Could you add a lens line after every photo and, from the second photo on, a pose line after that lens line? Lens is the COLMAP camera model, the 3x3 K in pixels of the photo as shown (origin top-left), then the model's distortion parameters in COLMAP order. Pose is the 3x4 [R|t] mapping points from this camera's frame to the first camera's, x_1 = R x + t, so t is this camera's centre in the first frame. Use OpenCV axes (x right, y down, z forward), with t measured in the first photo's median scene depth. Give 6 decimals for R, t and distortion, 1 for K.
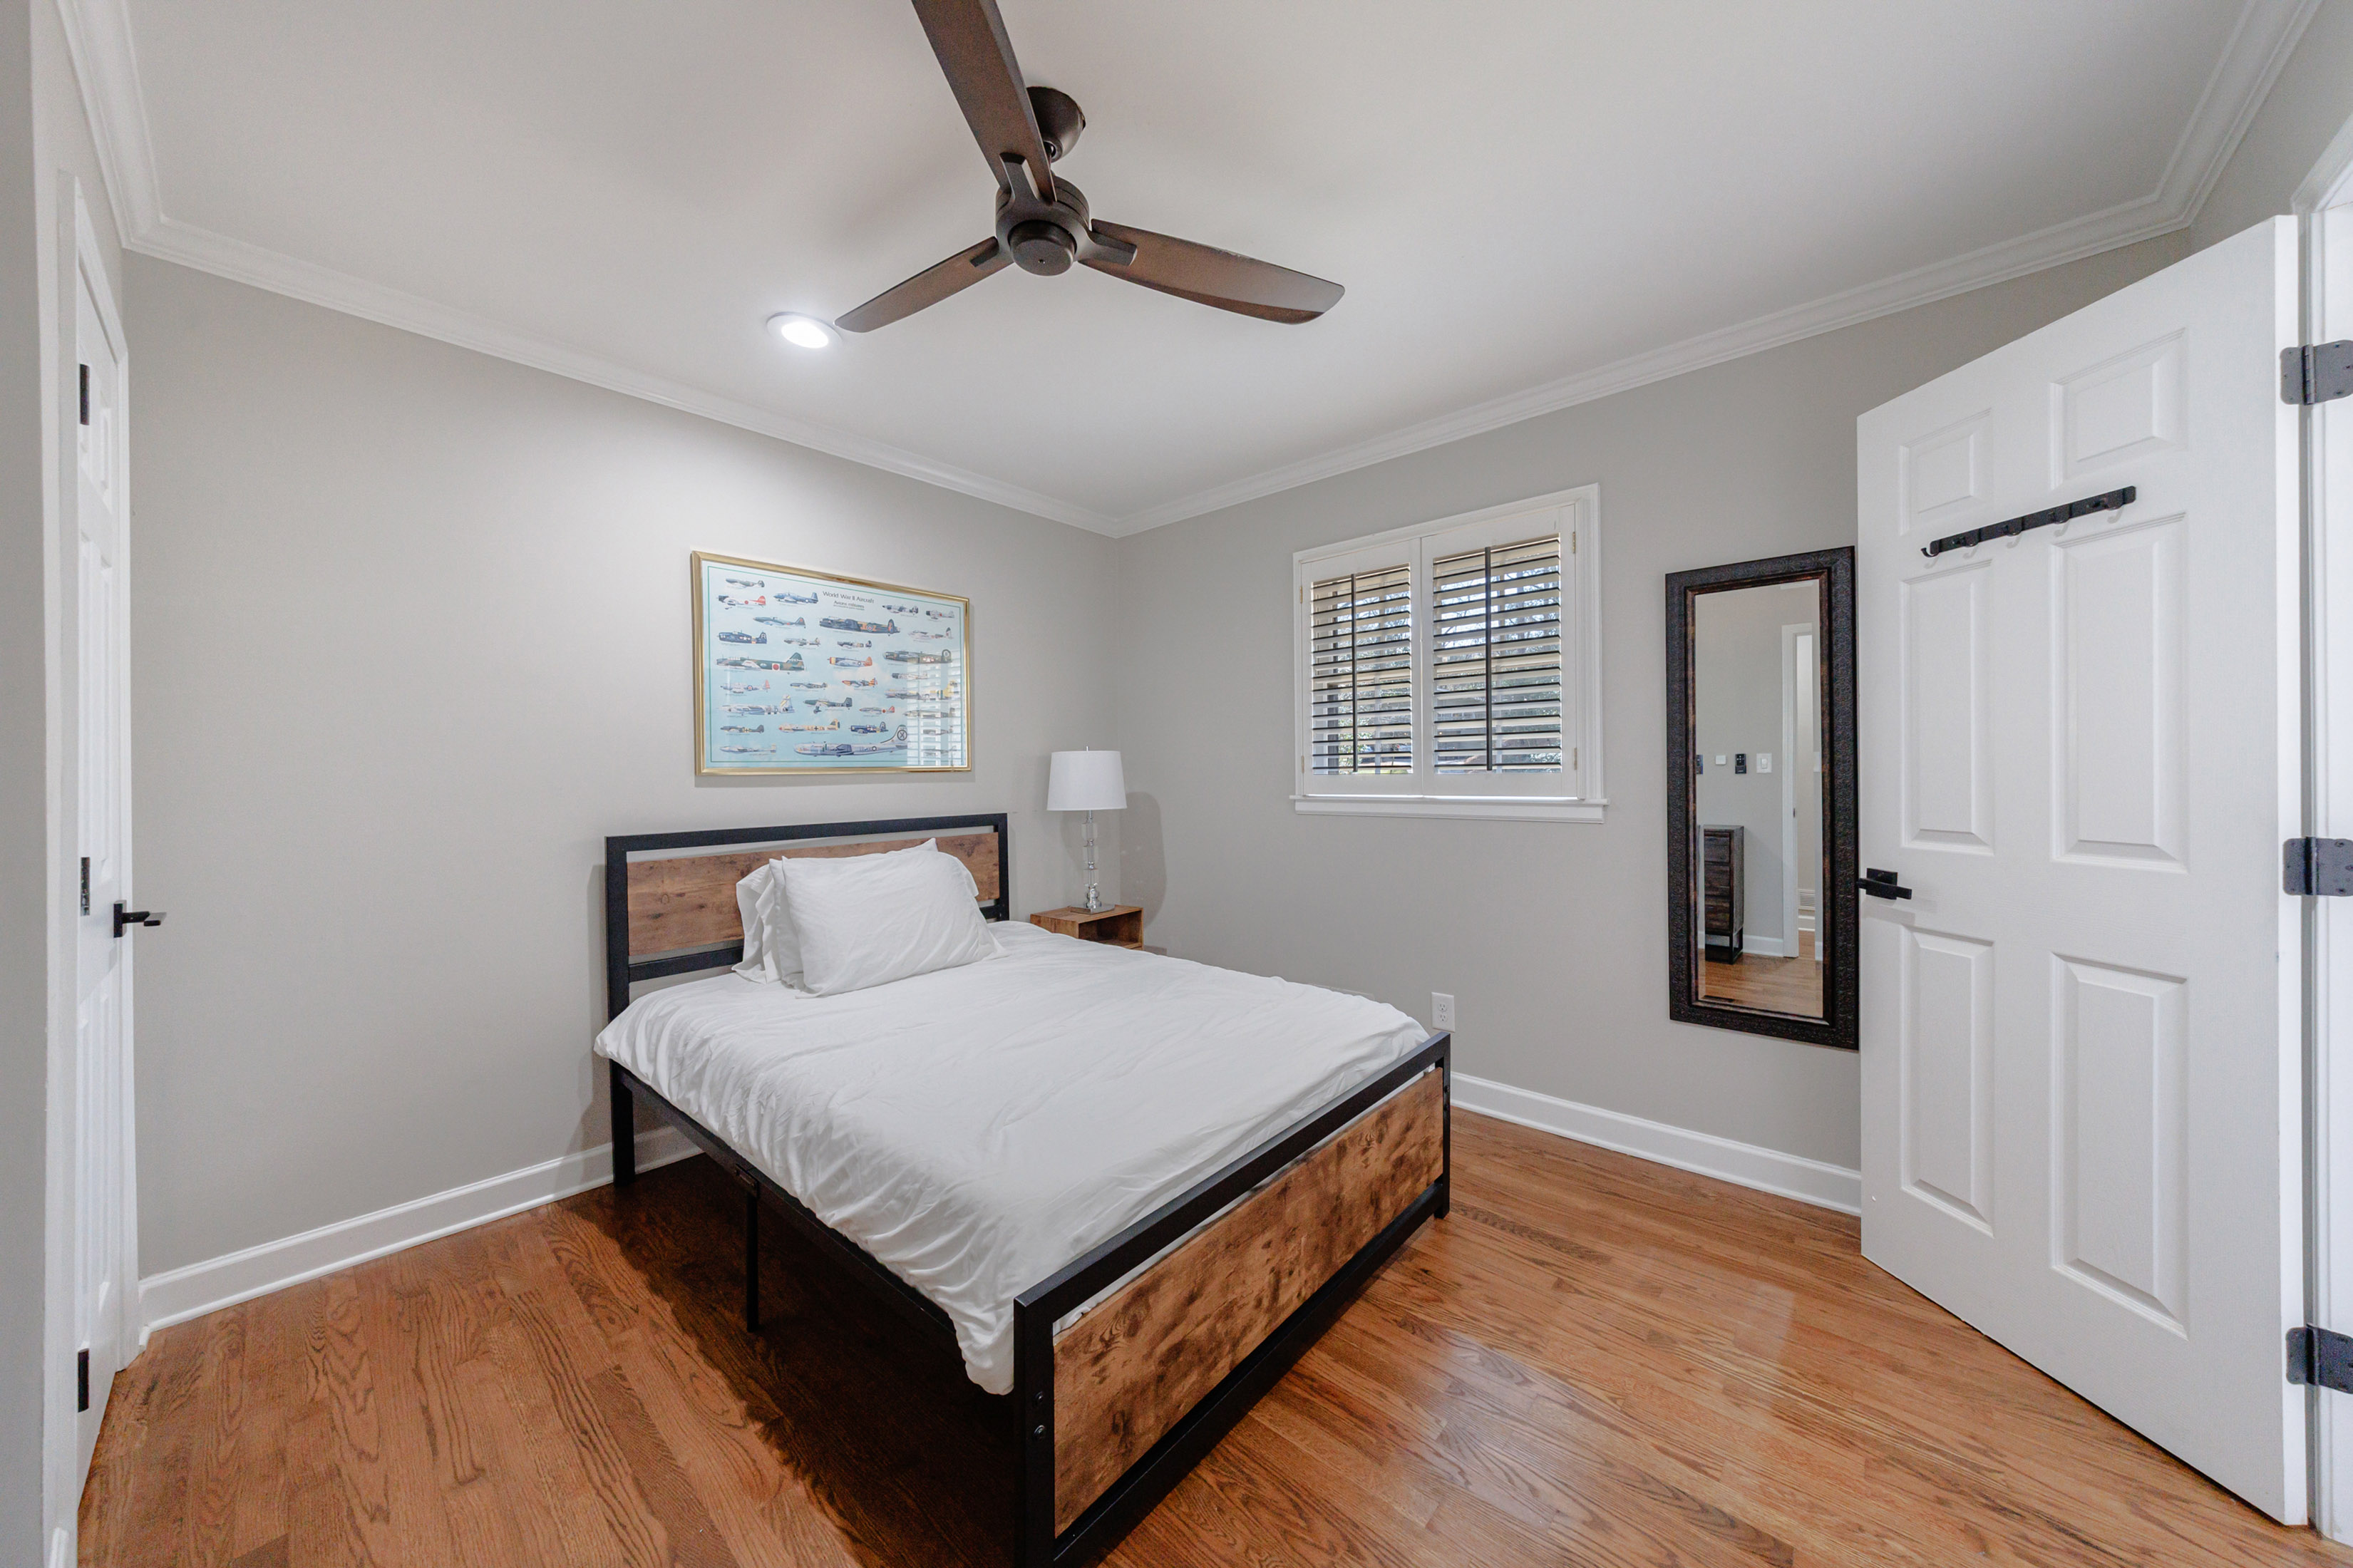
lens RADIAL K [[804.1, 0, 1176.5], [0, 804.1, 784.0], [0, 0, 1]] dist [0.001033, -0.000074]
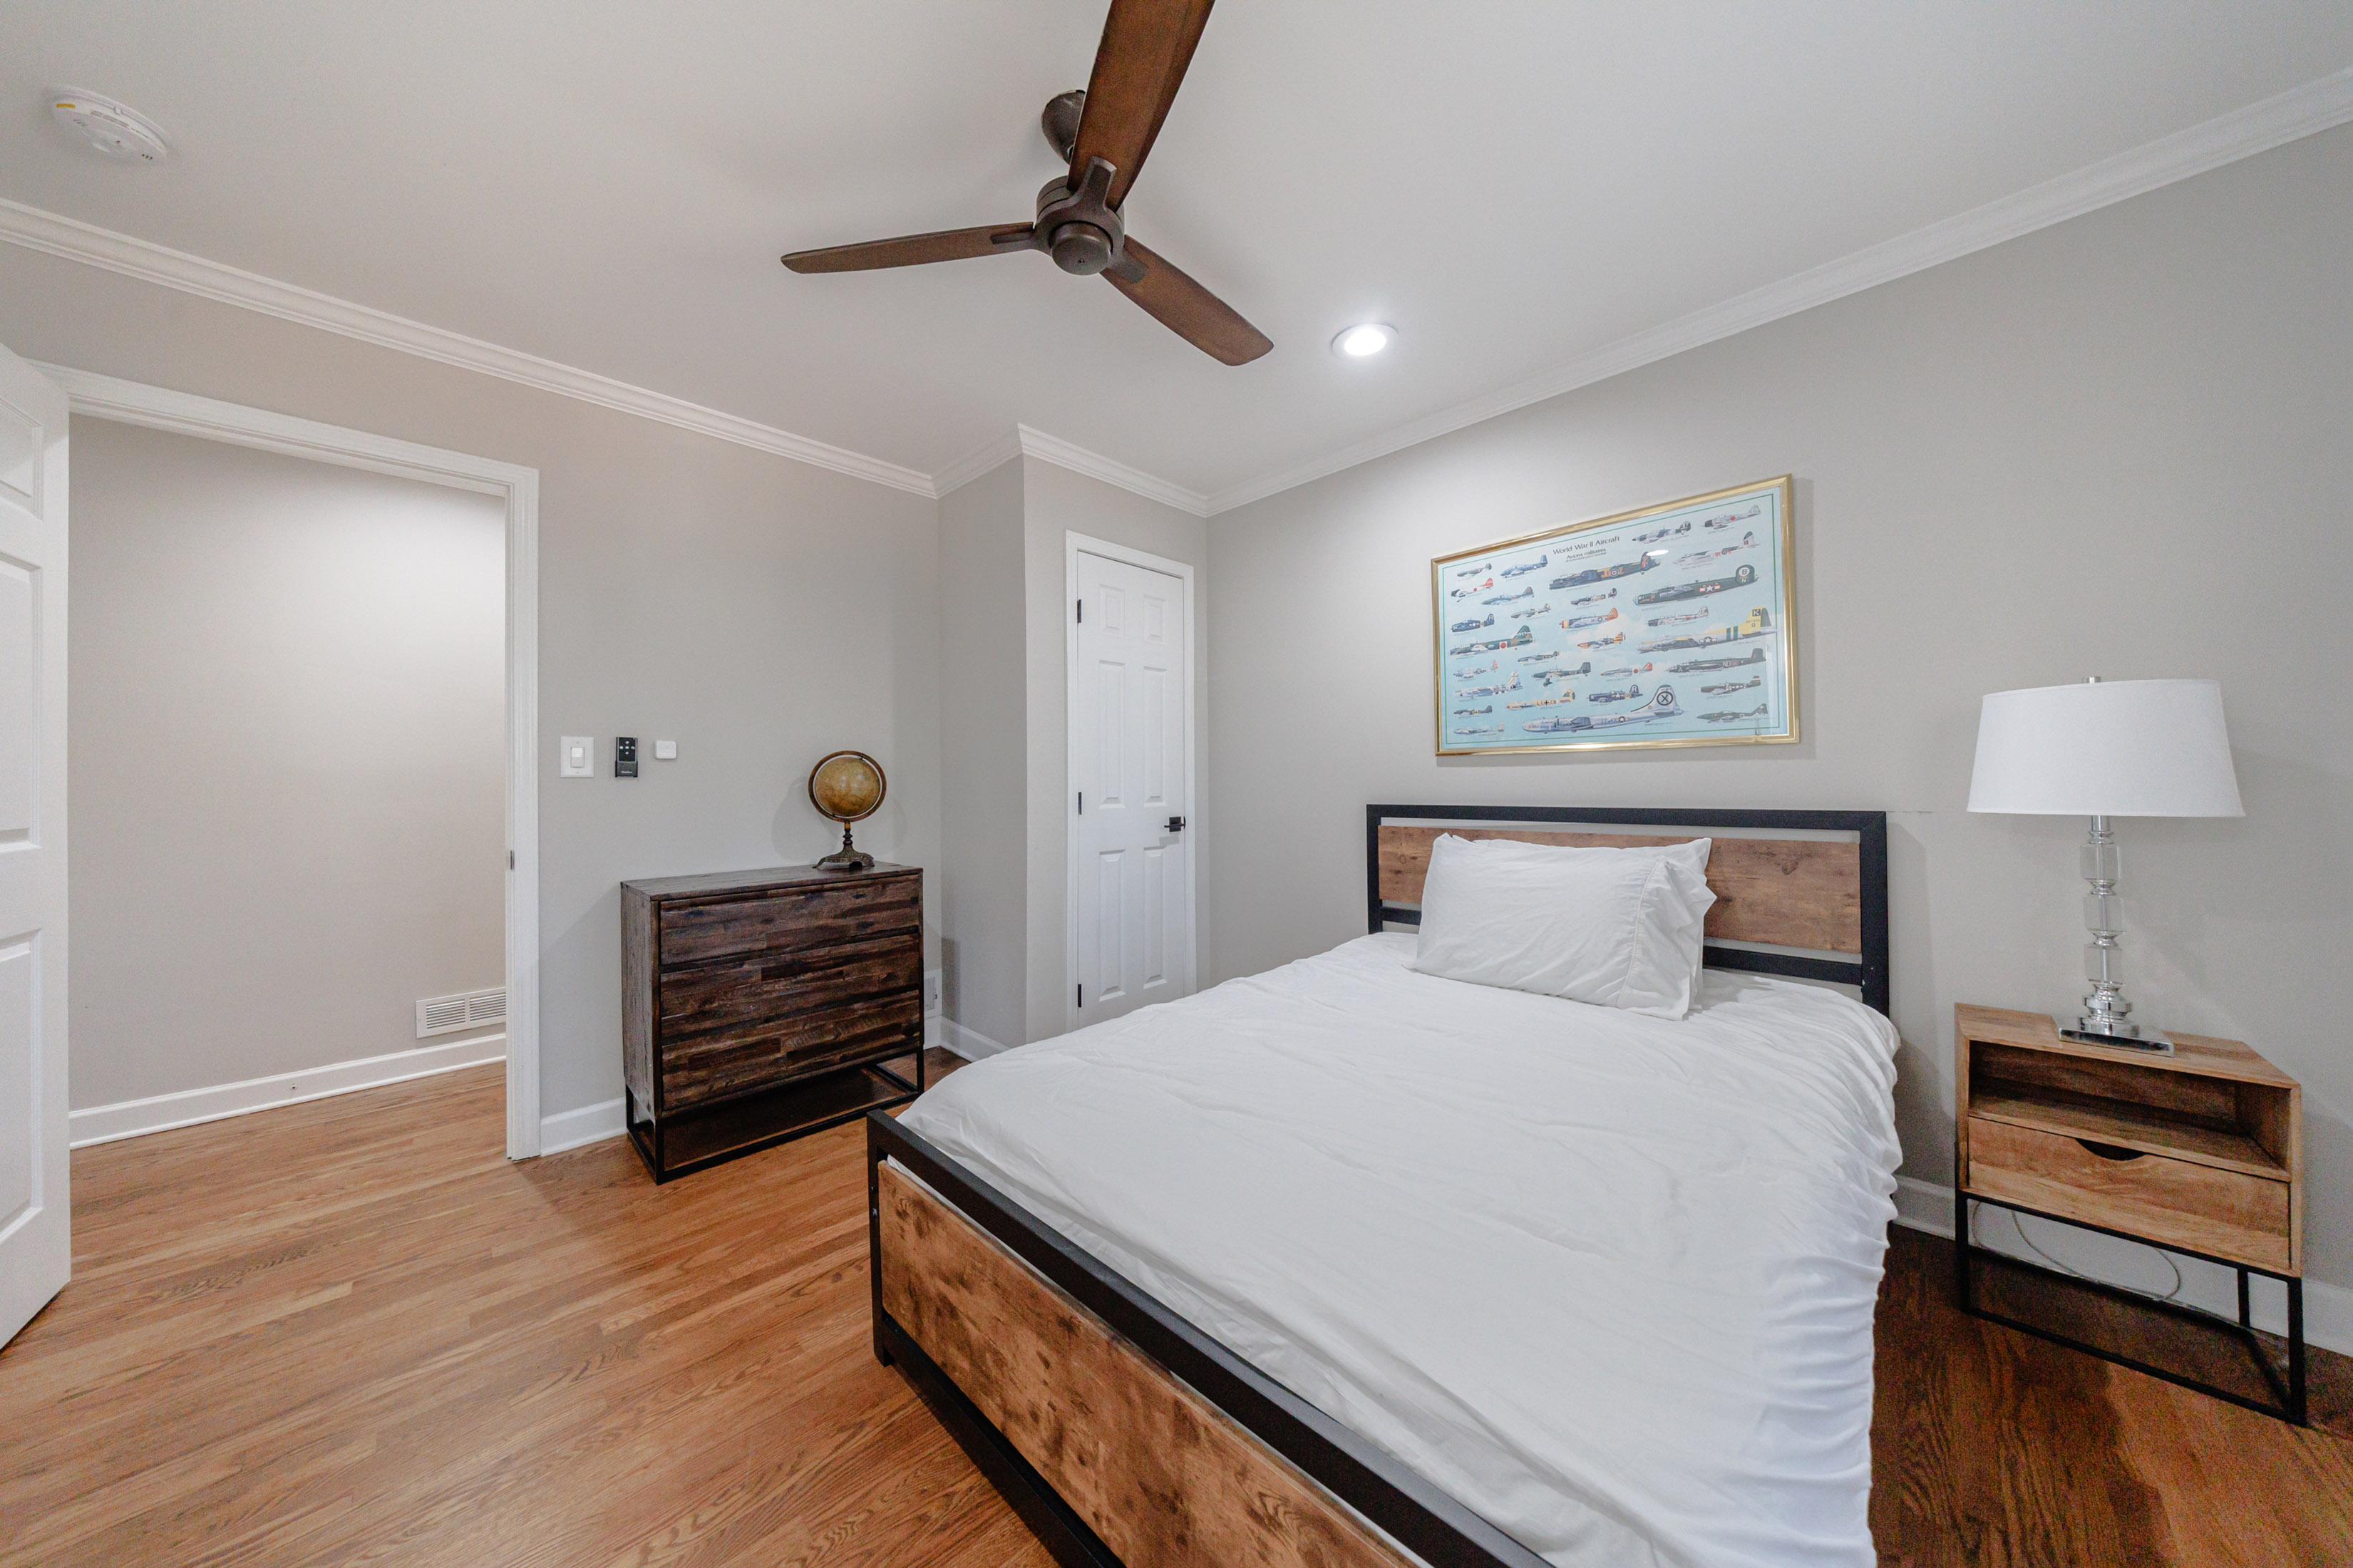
lens RADIAL K [[747.8, 0, 1176.5], [0, 747.8, 784.0], [0, 0, 1]] dist [0.006875, -0.000015]
pose [[-0.062052, 0.019380, -0.997885, 0.438122], [0.000439, 0.999812, 0.019390, 0.007059], [0.998073, 0.000766, -0.062049, 0.636209]]
